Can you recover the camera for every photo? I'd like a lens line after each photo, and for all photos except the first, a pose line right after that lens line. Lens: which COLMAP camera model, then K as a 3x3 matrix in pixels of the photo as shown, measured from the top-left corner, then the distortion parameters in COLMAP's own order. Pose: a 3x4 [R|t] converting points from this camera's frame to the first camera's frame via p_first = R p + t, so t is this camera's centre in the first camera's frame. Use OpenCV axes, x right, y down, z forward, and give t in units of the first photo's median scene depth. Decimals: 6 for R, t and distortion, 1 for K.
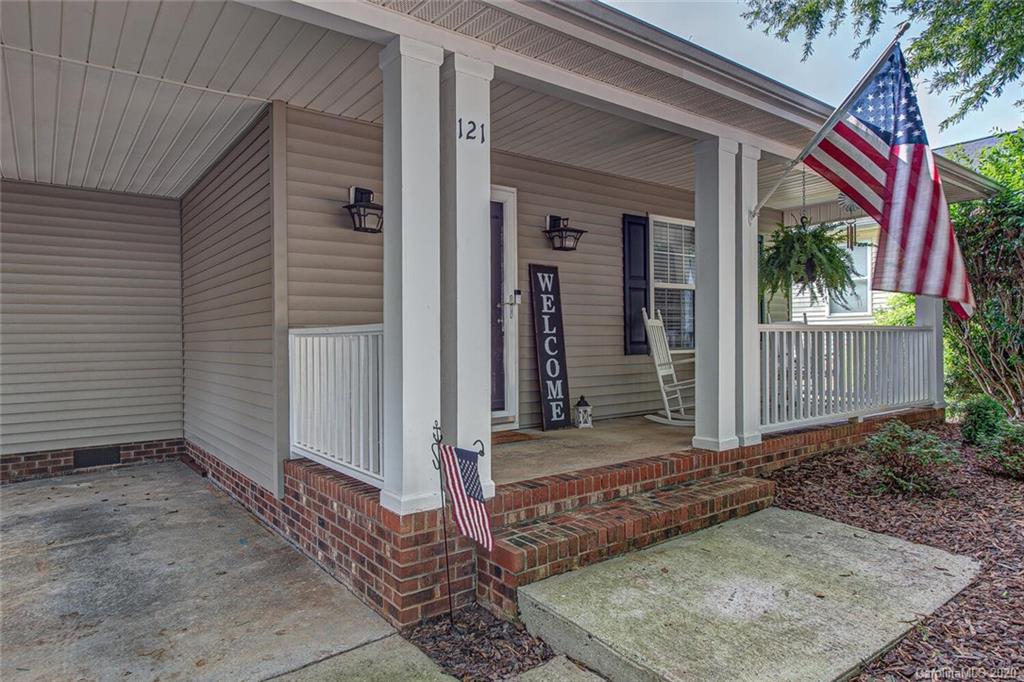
lens RADIAL K [[617.3, 0, 513.4], [0, 617.3, 340.0], [0, 0, 1]] dist [0.009538, -0.003003]
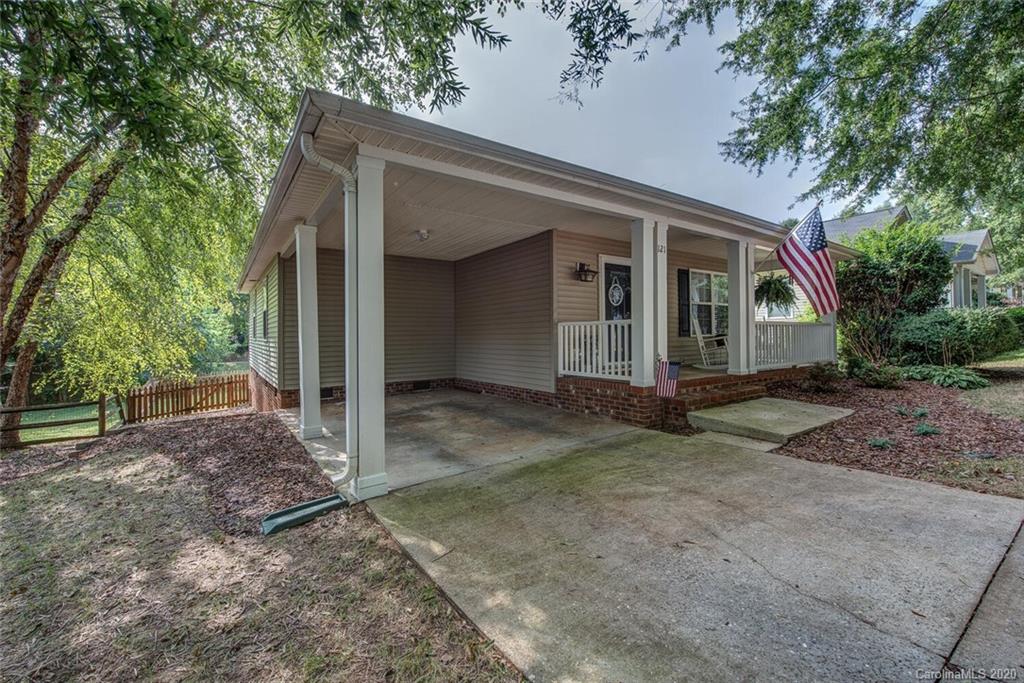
lens RADIAL K [[421.0, 0, 510.9], [0, 421.0, 334.5], [0, 0, 1]] dist [0.002927, -0.000013]
pose [[0.999074, 0.001209, -0.042999, -0.449821], [-0.001350, 0.999994, -0.003231, 0.030248], [0.042995, 0.003286, 0.999070, -0.608682]]
